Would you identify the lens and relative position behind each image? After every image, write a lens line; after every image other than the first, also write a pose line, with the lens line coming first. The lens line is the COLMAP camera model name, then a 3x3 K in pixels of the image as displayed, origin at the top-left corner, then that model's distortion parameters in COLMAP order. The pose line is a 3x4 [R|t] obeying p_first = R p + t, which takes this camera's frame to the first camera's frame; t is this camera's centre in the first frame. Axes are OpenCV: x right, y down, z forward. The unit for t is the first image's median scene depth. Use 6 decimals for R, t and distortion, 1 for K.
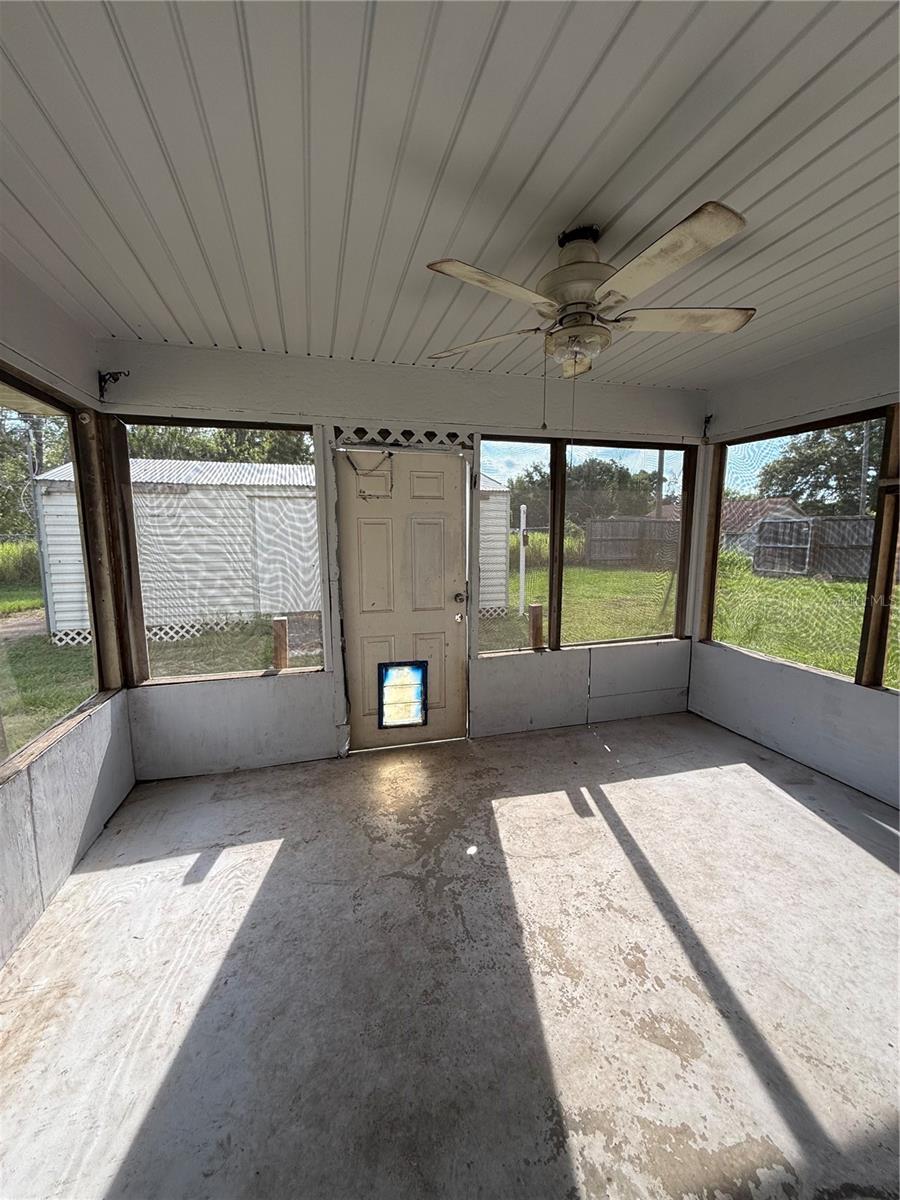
lens RADIAL K [[479.5, 0, 449.4], [0, 479.5, 598.5], [0, 0, 1]] dist [-0.000798, -0.000065]
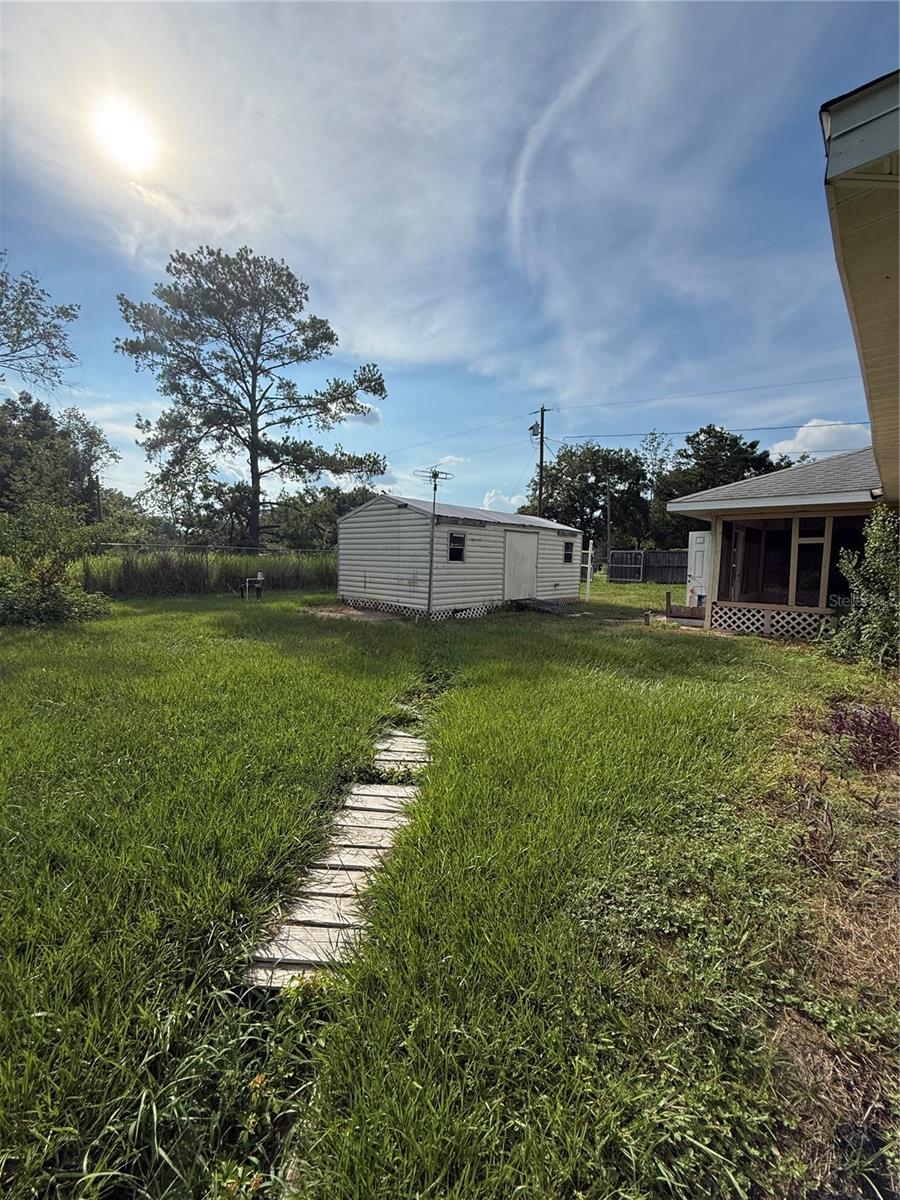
lens RADIAL K [[479.5, 0, 451.1], [0, 479.5, 598.1], [0, 0, 1]] dist [-0.000798, -0.000065]
pose [[0.859633, -0.023993, 0.510348, -1.442000], [0.048084, 0.998262, -0.034062, 0.073998], [-0.508644, 0.053820, 0.859293, -0.341810]]
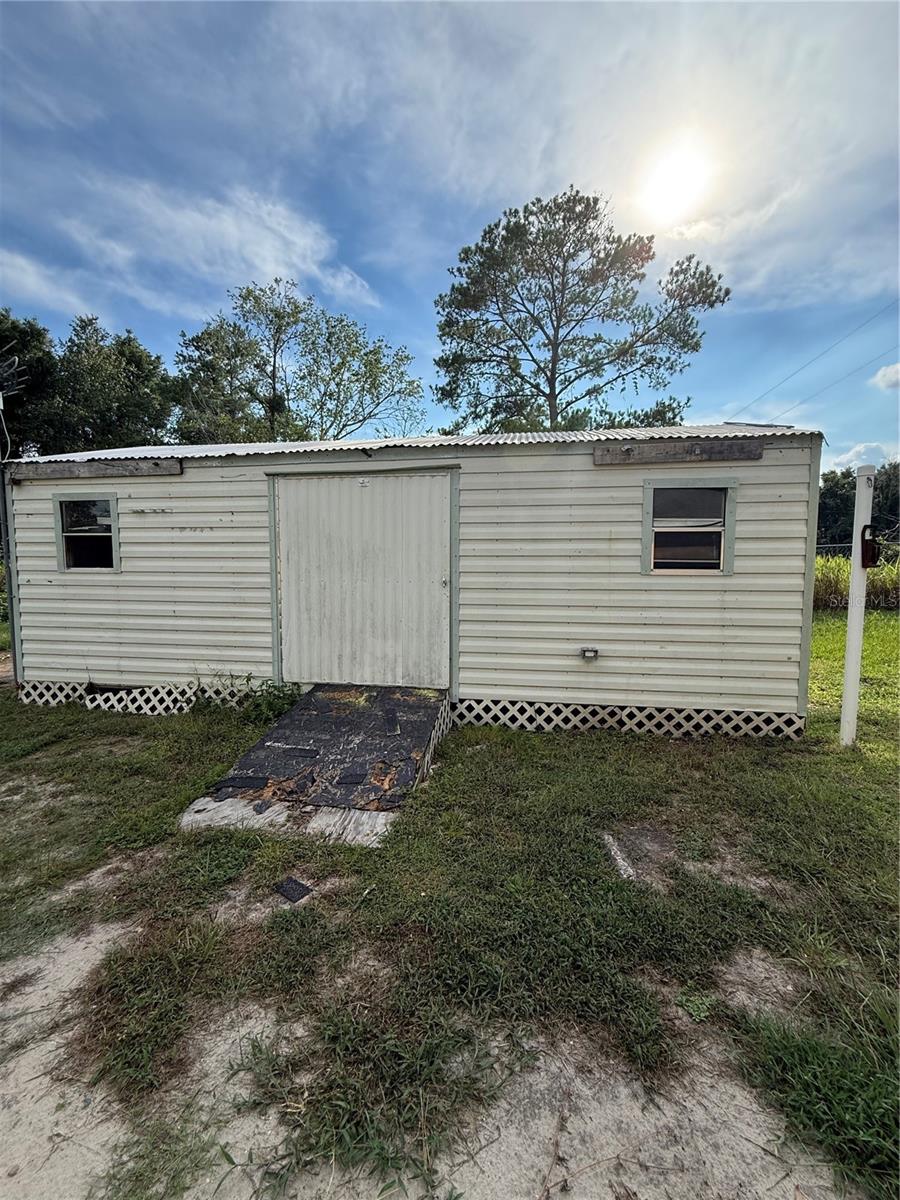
lens RADIAL K [[479.5, 0, 452.4], [0, 479.5, 600.8], [0, 0, 1]] dist [-0.000798, -0.000065]
pose [[0.899548, 0.035447, -0.435382, 0.030173], [-0.061305, 0.997082, -0.045485, -0.050058], [0.432500, 0.067607, 0.899096, 0.582554]]
